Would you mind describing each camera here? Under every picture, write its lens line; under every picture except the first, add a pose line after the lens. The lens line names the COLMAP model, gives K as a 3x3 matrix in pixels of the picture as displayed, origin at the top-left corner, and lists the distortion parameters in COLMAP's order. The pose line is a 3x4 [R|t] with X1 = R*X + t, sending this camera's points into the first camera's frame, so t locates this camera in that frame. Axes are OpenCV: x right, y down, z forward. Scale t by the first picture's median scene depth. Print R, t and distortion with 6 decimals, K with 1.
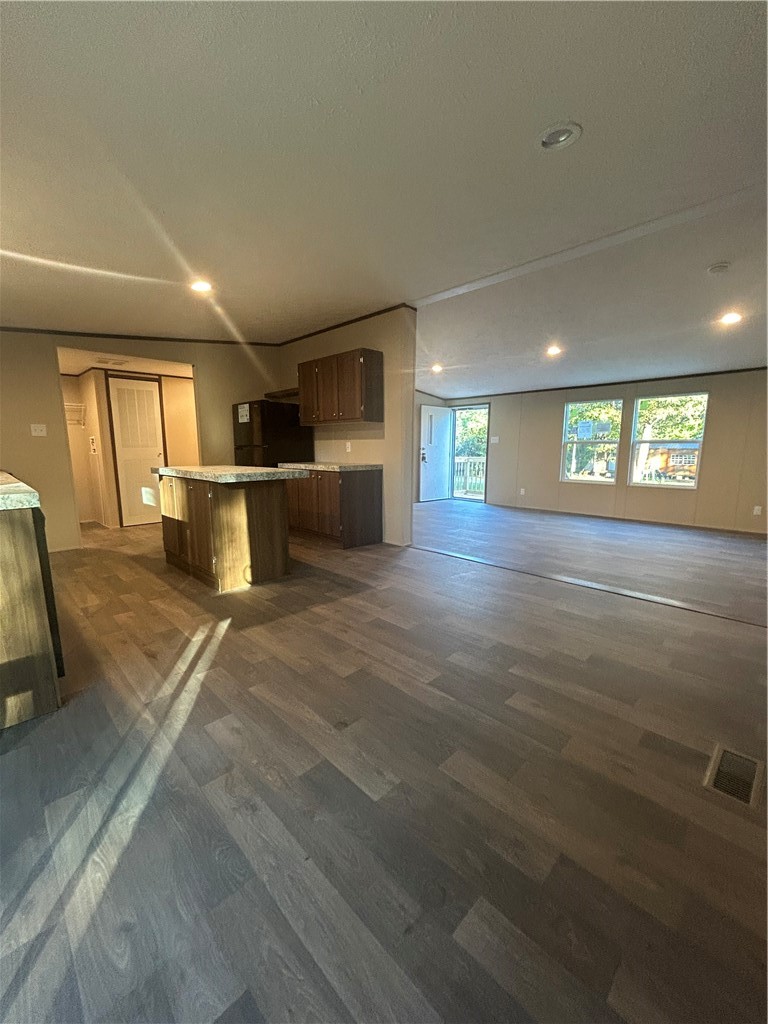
lens RADIAL K [[416.8, 0, 390.1], [0, 416.8, 513.2], [0, 0, 1]] dist [0.003459, 0.000243]
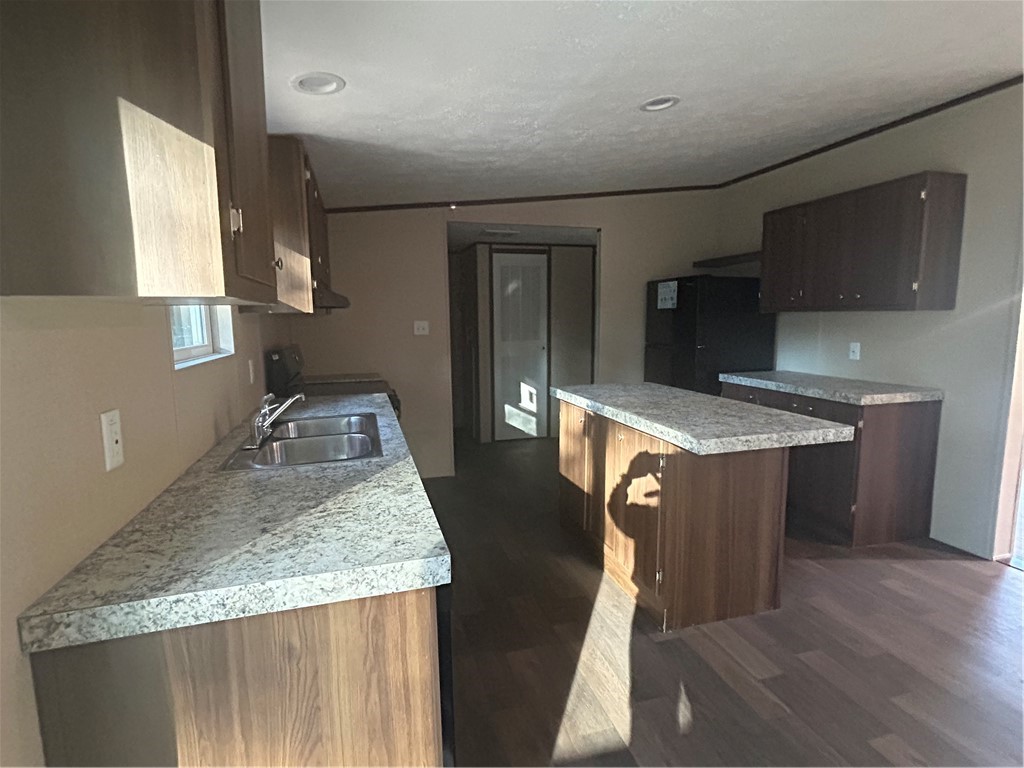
lens RADIAL K [[520.2, 0, 513.1], [0, 520.2, 385.6], [0, 0, 1]] dist [0.002058, 0.000617]
pose [[0.880385, 0.060545, -0.470380, -0.238721], [-0.073070, 0.997292, -0.008393, -0.102031], [0.468598, 0.041760, 0.882424, 0.239268]]
